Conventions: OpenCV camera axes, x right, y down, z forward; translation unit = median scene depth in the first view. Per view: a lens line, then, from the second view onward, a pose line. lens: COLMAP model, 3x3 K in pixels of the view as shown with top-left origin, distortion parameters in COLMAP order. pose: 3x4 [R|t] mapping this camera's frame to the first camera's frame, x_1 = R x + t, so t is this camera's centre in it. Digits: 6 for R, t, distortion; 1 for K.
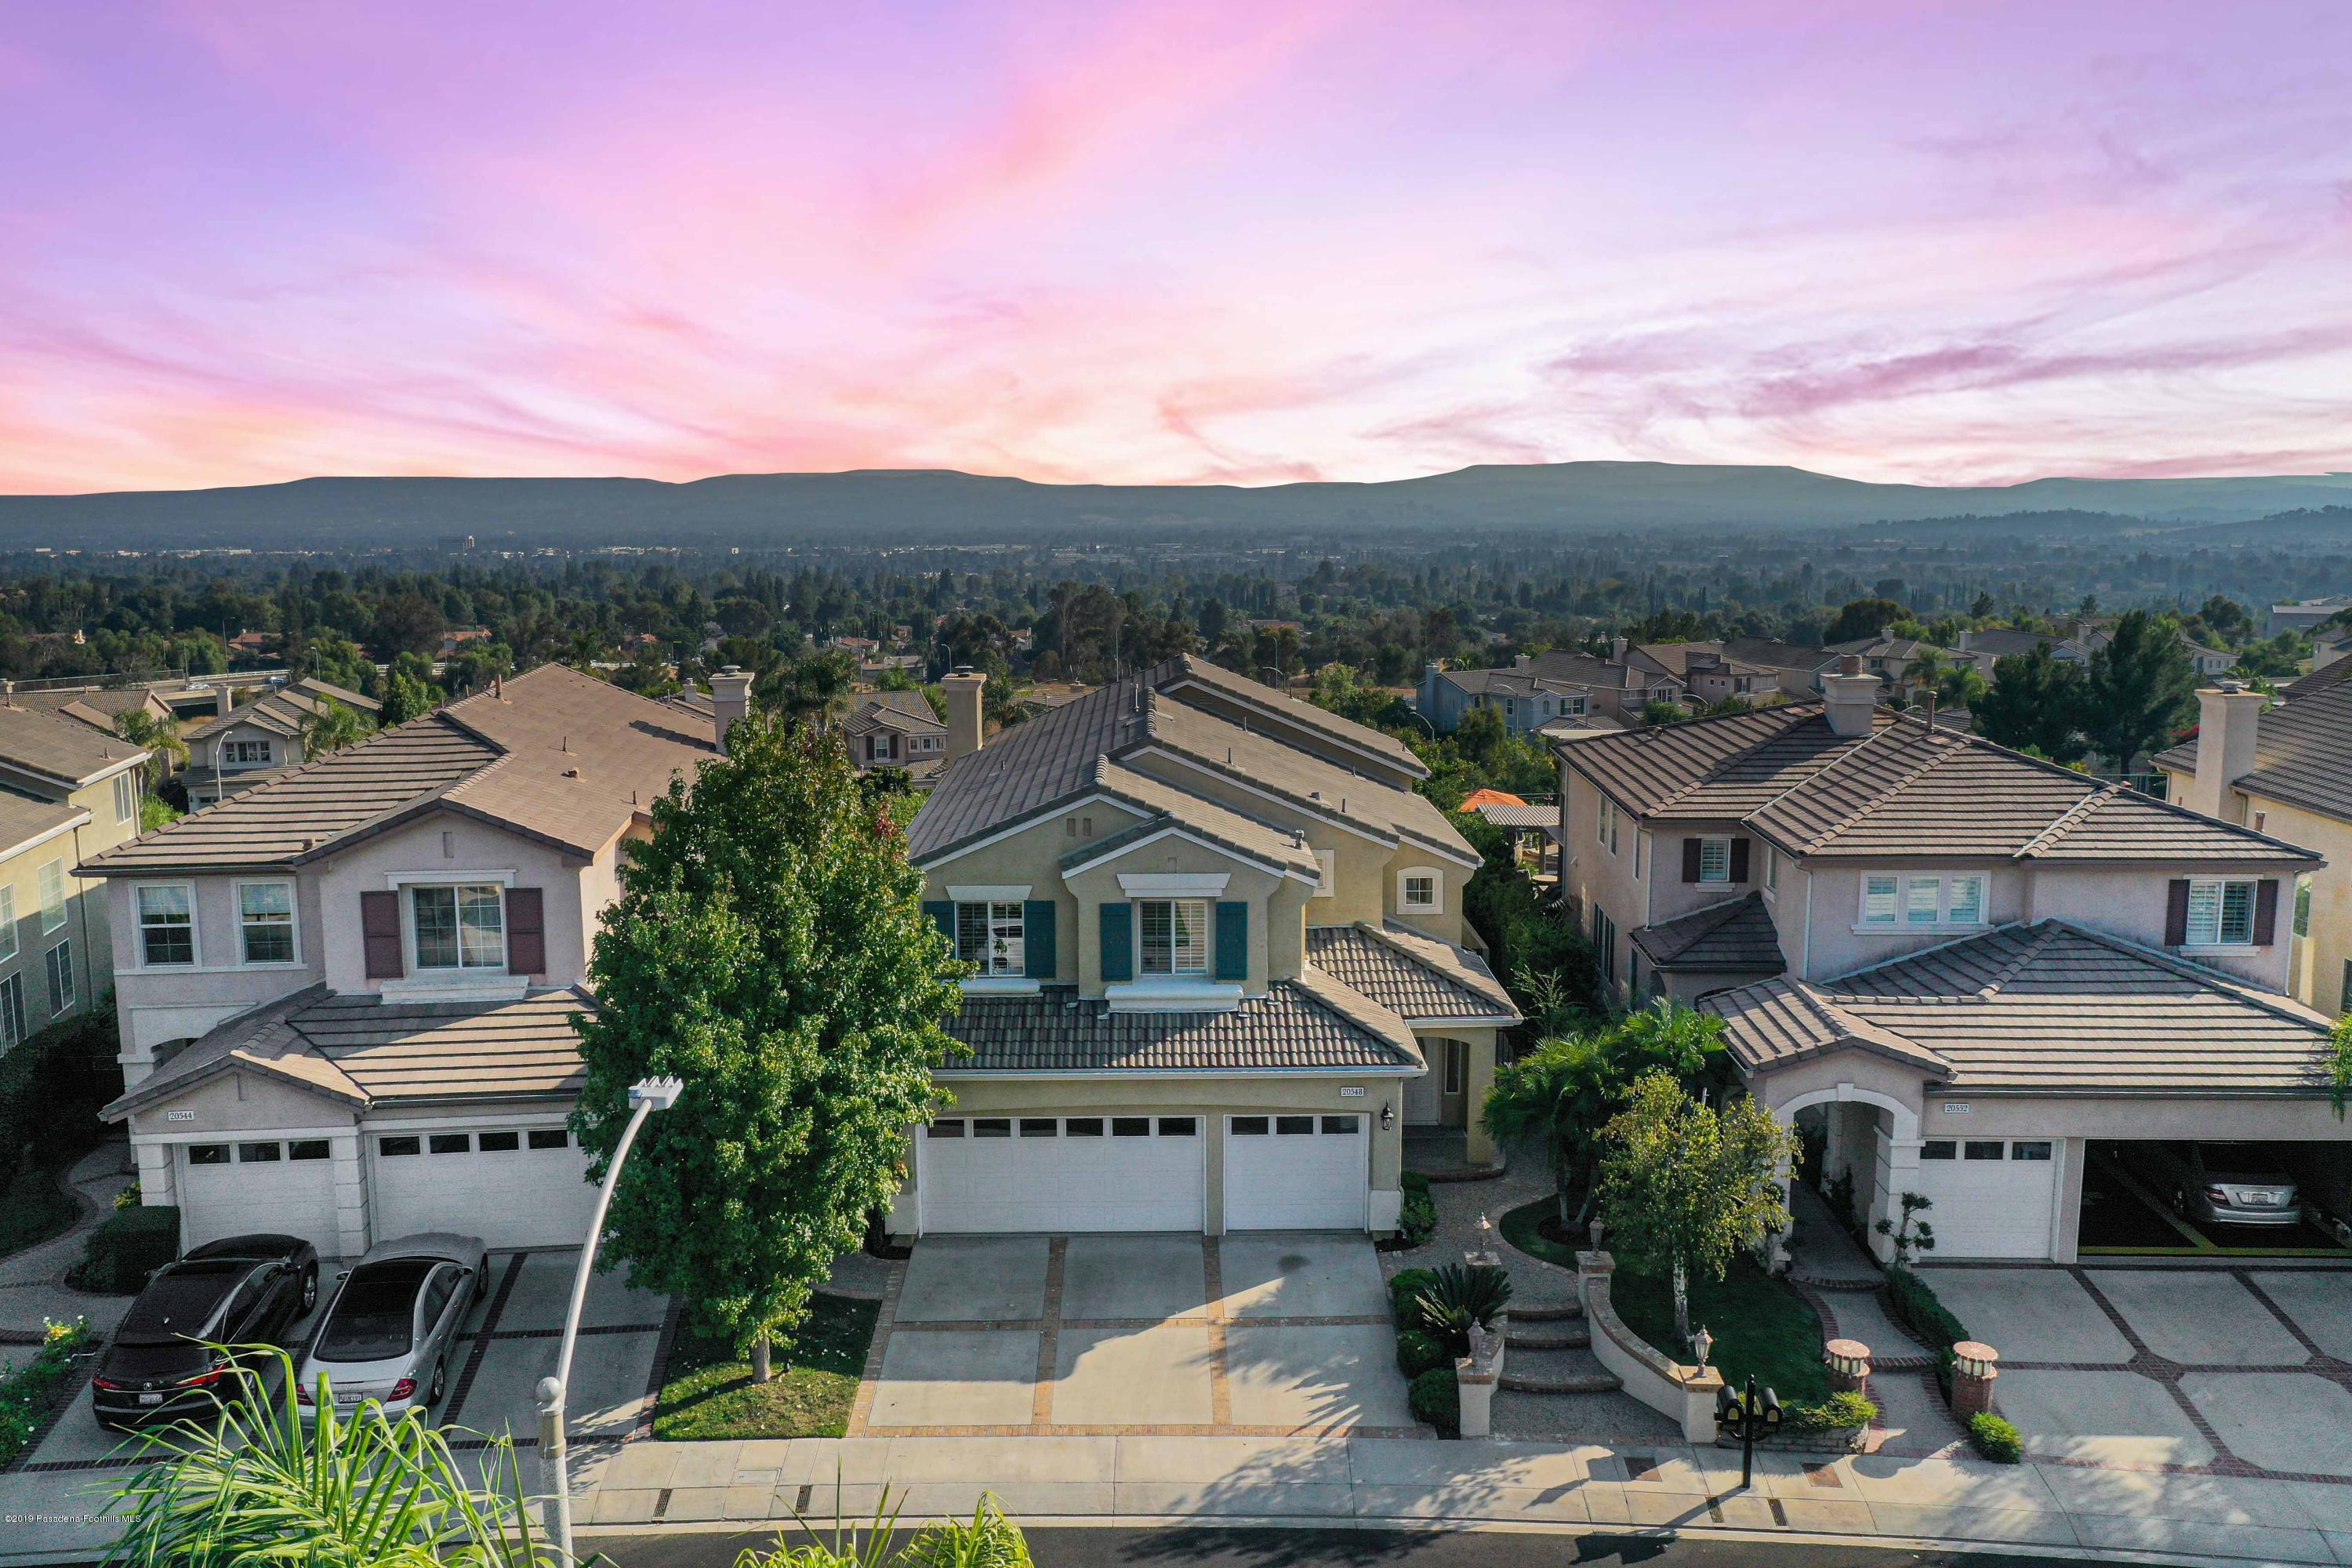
lens RADIAL K [[1914.0, 0, 1147.0], [0, 1914.0, 730.0], [0, 0, 1]] dist [-0.001448, -0.002648]
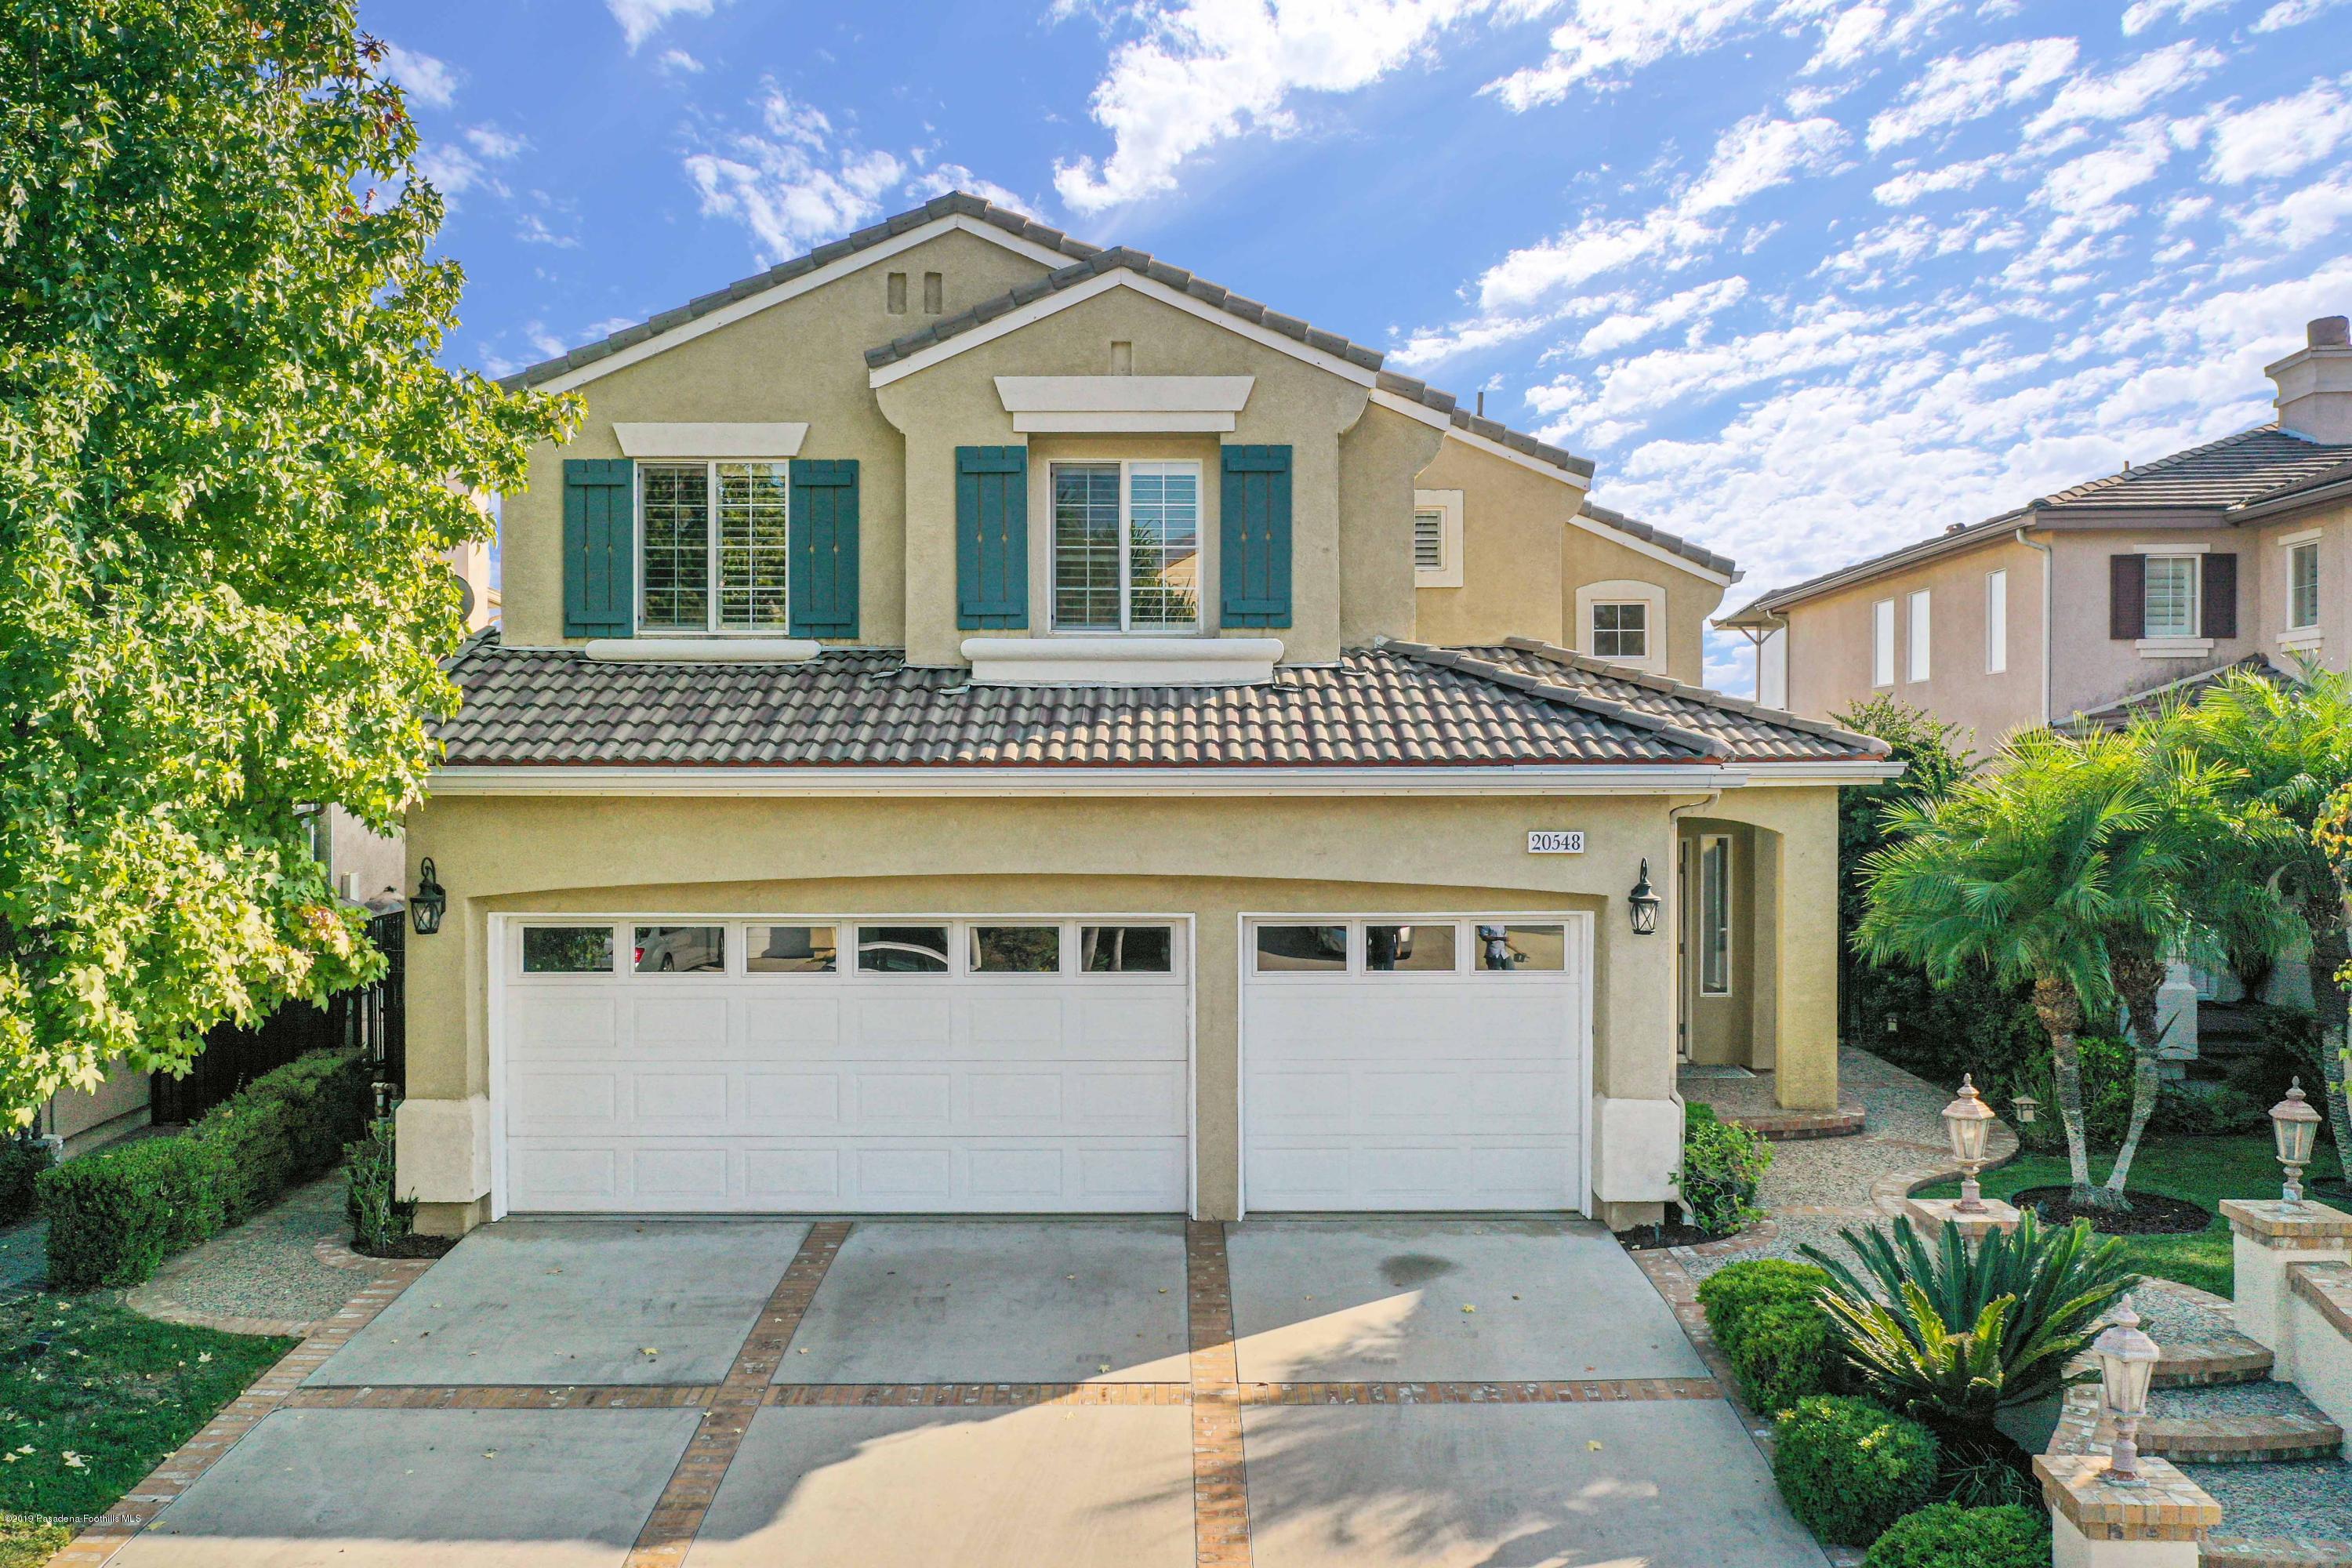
lens RADIAL K [[1914.0, 0, 1147.0], [0, 1914.0, 730.0], [0, 0, 1]] dist [-0.001448, -0.002648]
pose [[0.999932, 0.003138, -0.011189, 0.024711], [-0.004660, 0.990323, -0.138706, 0.217747], [0.010645, 0.138749, 0.990270, 0.582716]]
